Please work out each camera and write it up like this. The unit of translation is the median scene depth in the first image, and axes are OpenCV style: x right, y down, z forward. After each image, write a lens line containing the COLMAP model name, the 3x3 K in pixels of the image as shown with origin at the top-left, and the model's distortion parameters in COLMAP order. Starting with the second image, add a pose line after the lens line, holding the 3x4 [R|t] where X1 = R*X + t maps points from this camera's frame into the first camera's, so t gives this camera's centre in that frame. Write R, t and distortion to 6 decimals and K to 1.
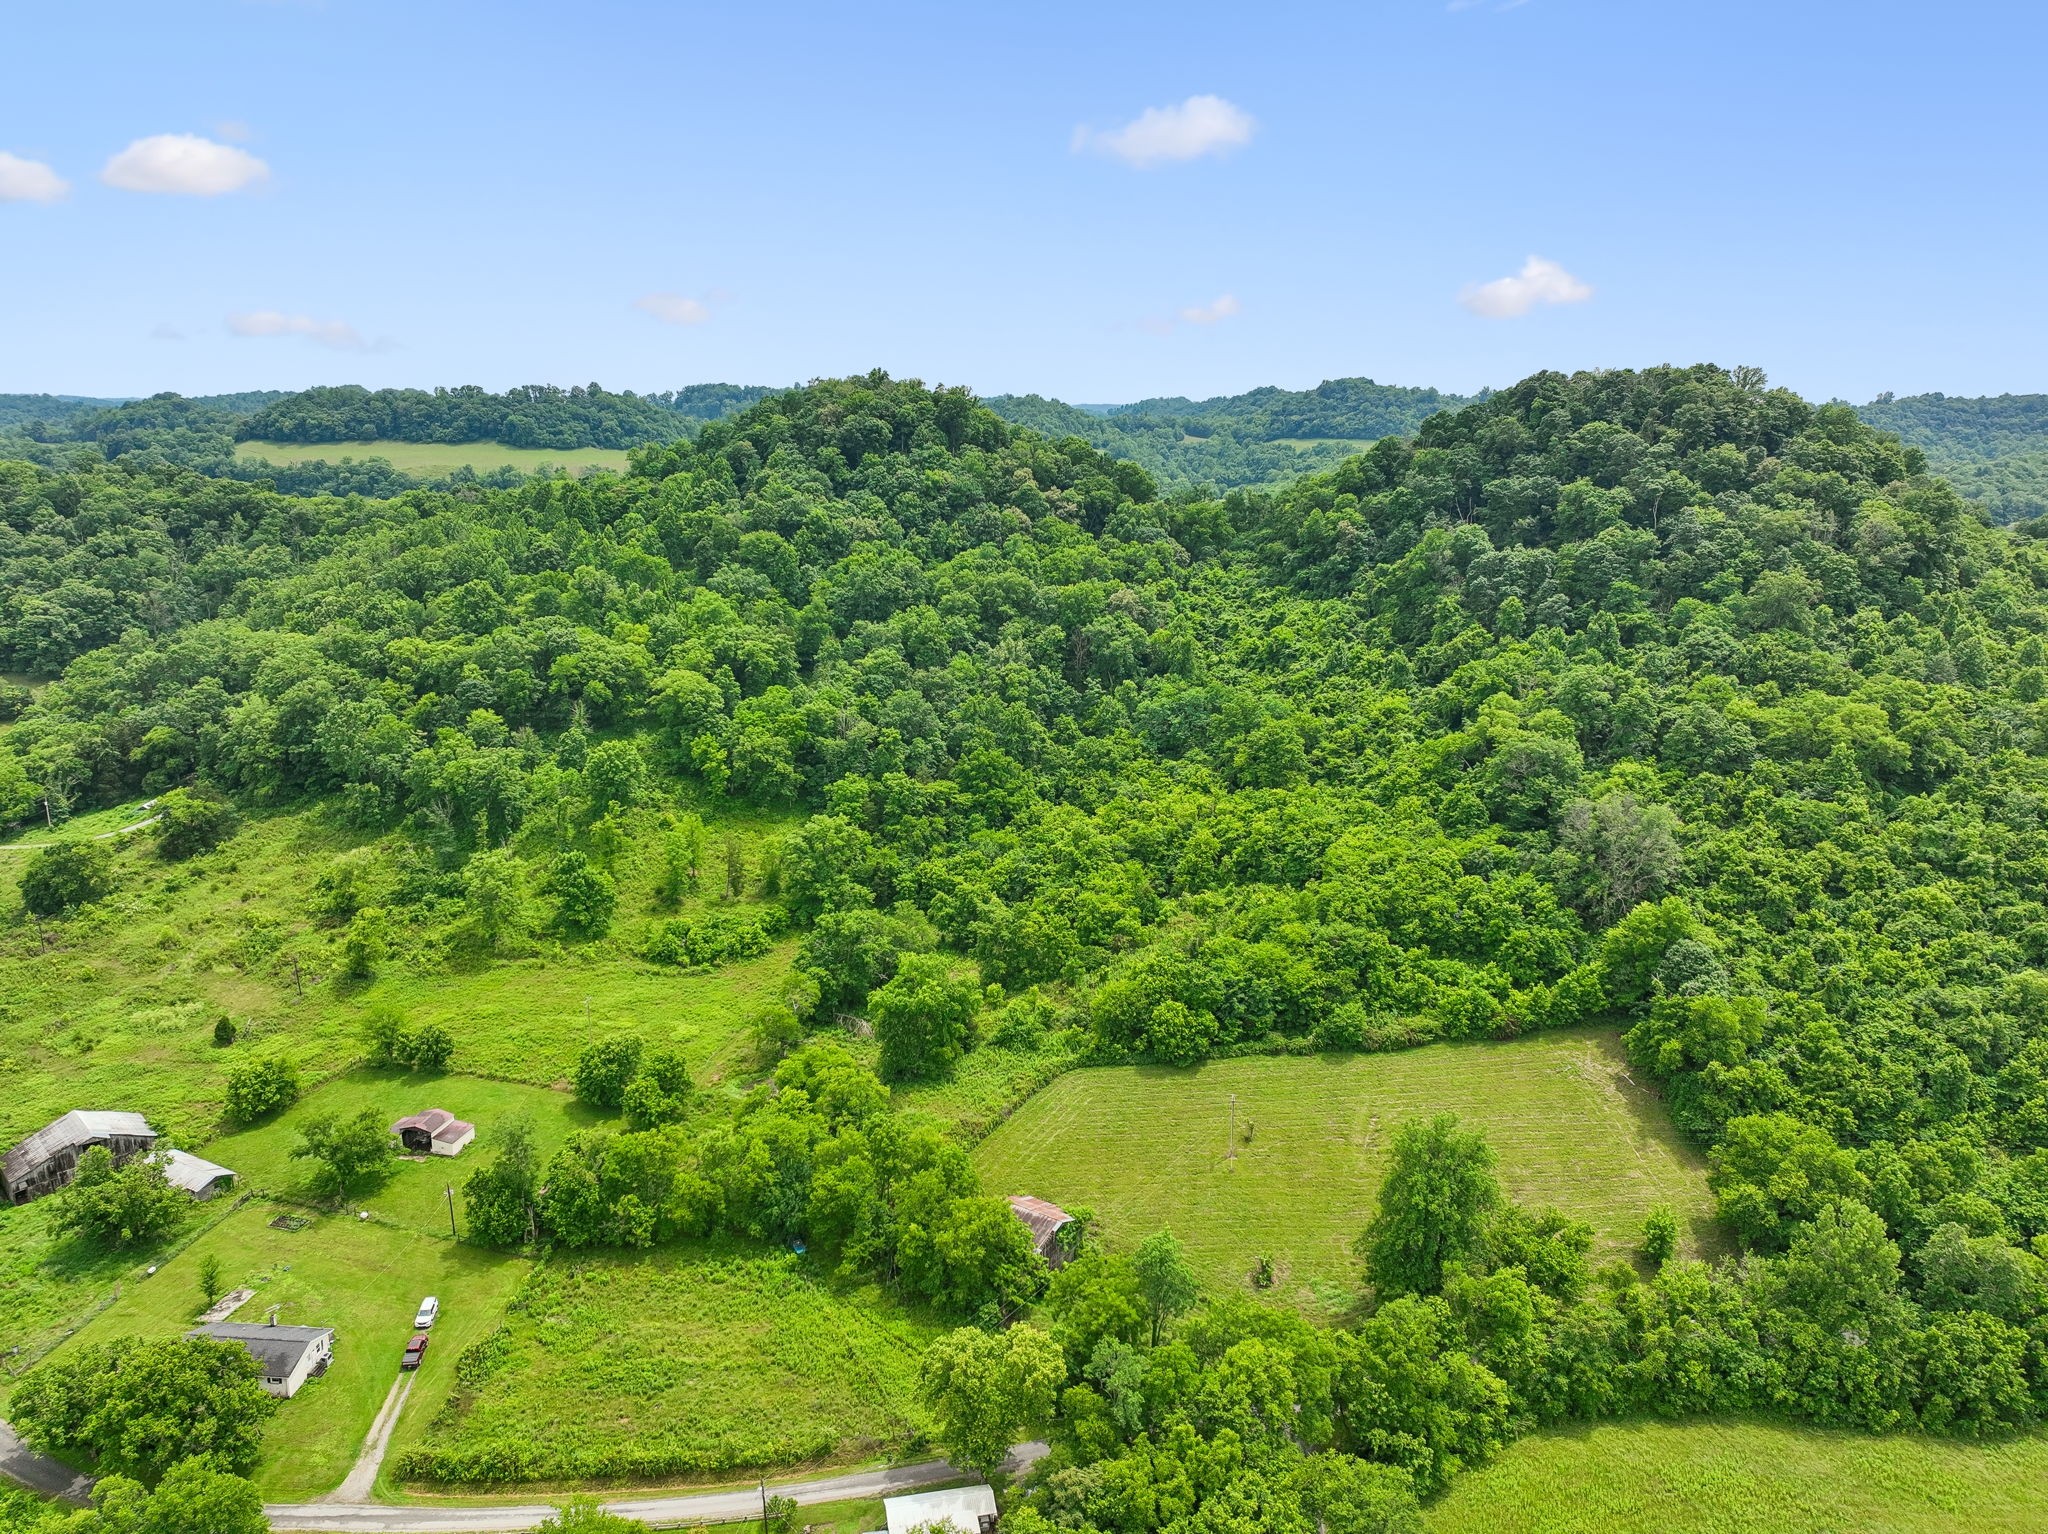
lens RADIAL K [[1499.9, 0, 1025.0], [0, 1499.9, 769.5], [0, 0, 1]] dist [-0.000585, 0.013456]
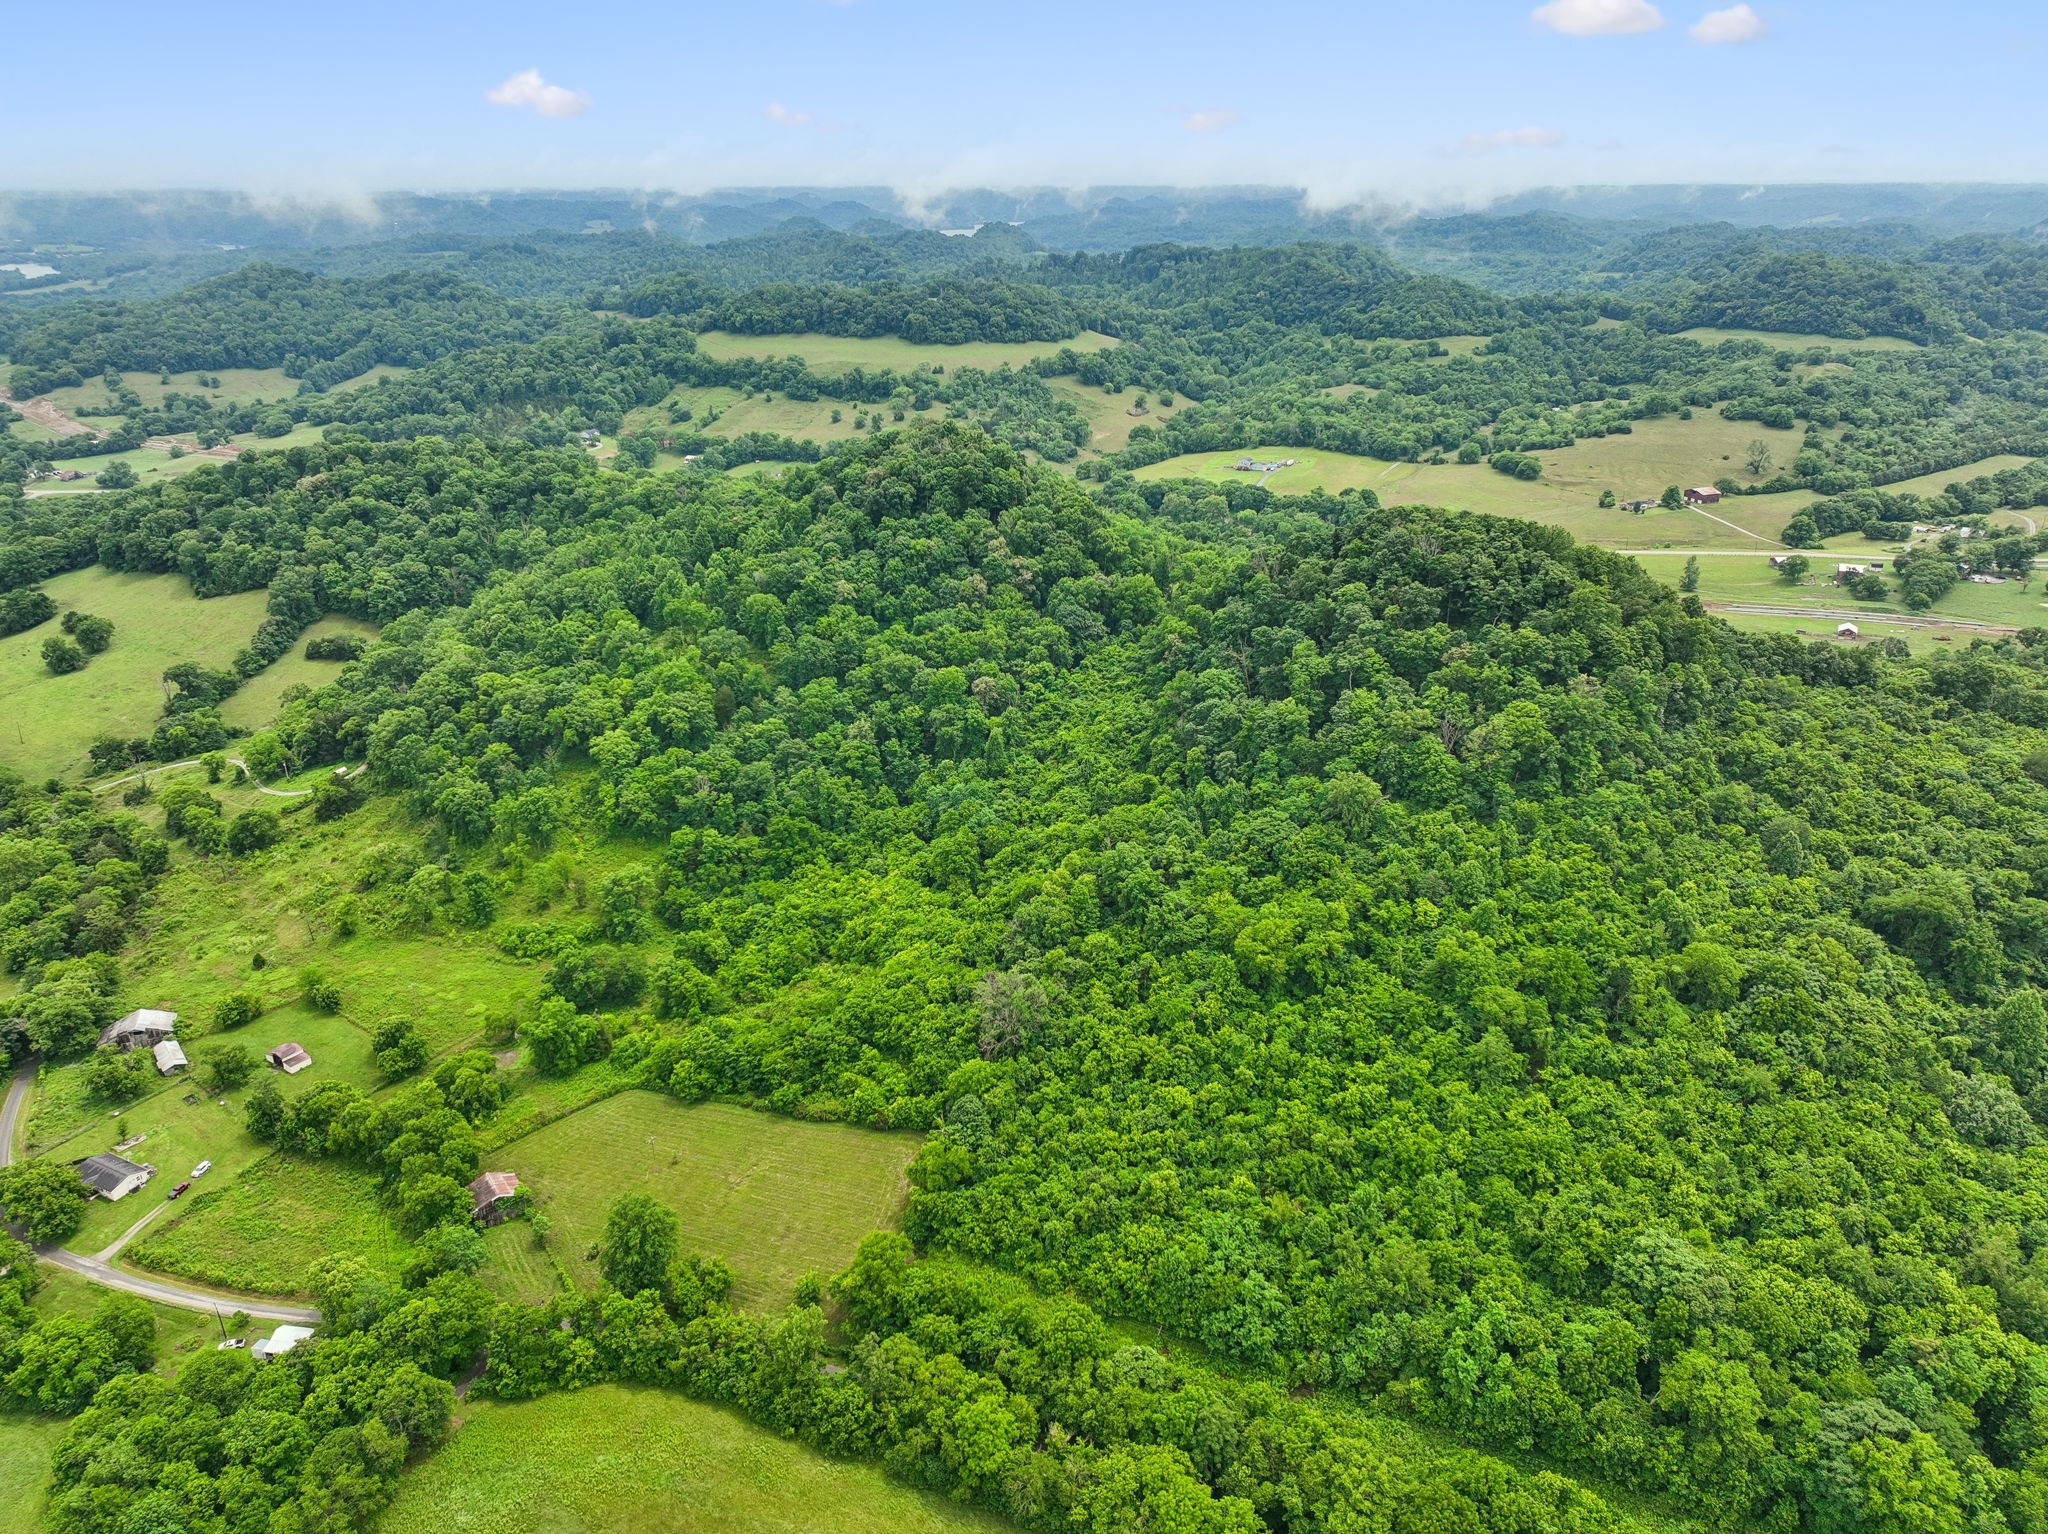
lens RADIAL K [[1473.3, 0, 1024.0], [0, 1473.3, 767.0], [0, 0, 1]] dist [0.001949, 0.008617]
pose [[0.928229, 0.129467, -0.348753, 0.701726], [-0.078669, 0.984599, 0.156129, -0.314531], [0.363595, -0.117487, 0.924119, -0.186995]]
